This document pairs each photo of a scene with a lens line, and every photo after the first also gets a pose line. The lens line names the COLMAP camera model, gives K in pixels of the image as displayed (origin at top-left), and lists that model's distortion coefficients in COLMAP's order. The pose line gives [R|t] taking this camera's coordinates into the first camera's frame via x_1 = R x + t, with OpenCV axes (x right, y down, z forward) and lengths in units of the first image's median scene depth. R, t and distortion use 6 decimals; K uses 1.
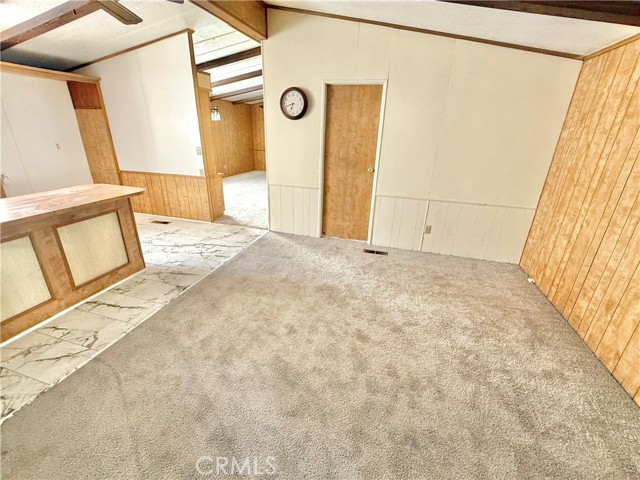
lens RADIAL K [[279.9, 0, 322.4], [0, 279.9, 239.5], [0, 0, 1]] dist [0.000659, 0.000007]
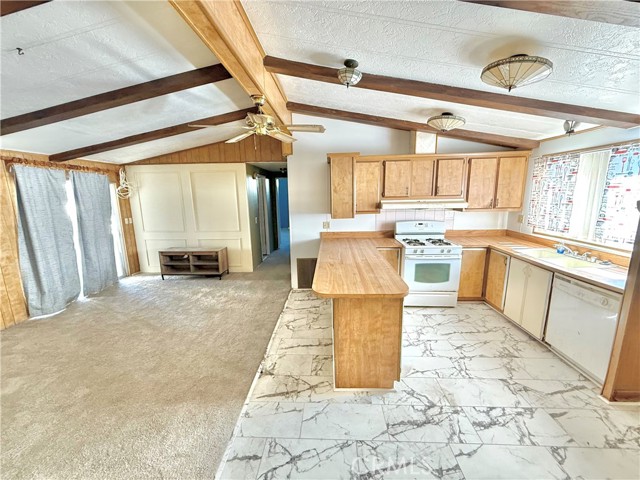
lens RADIAL K [[256.3, 0, 318.9], [0, 256.3, 241.0], [0, 0, 1]] dist [-0.002417, 0.000636]
pose [[-0.974184, 0.028076, -0.224001, -0.385326], [-0.093175, 0.853777, 0.512234, -0.505974], [0.205628, 0.519882, -0.829120, 1.173881]]
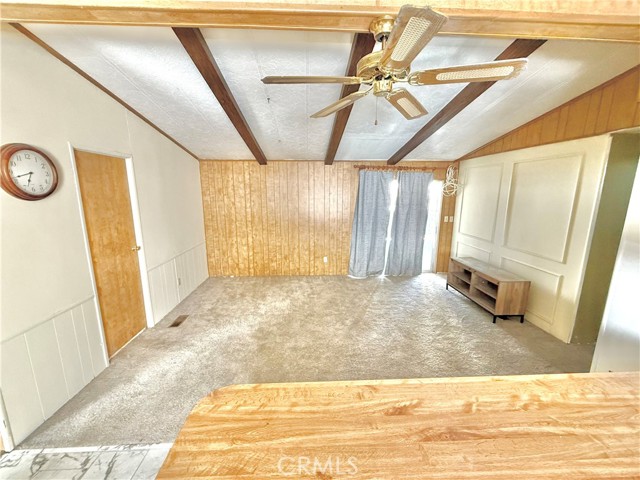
lens RADIAL K [[256.3, 0, 317.4], [0, 256.3, 241.2], [0, 0, 1]] dist [-0.002417, 0.000636]
pose [[-0.318320, -0.216127, 0.923018, -0.762443], [0.332646, 0.886287, 0.322246, -0.343517], [-0.887705, 0.409615, -0.210229, 0.667706]]
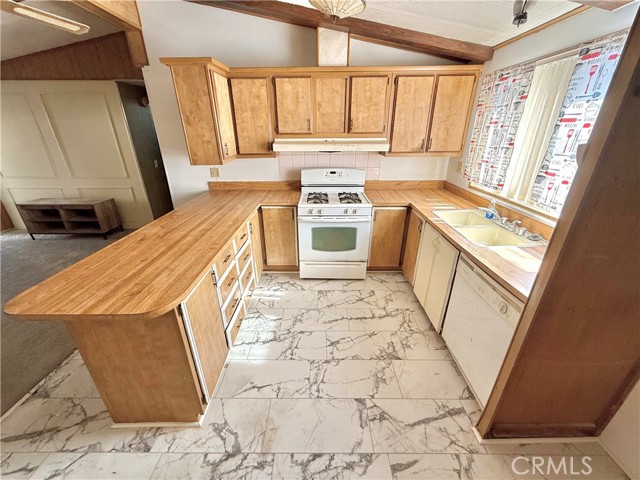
lens RADIAL K [[256.3, 0, 318.2], [0, 256.3, 241.4], [0, 0, 1]] dist [-0.002417, 0.000636]
pose [[-0.963002, 0.080541, -0.257176, -0.781849], [-0.122686, 0.718648, 0.684466, -0.448516], [0.239947, 0.690694, -0.682178, 1.024698]]
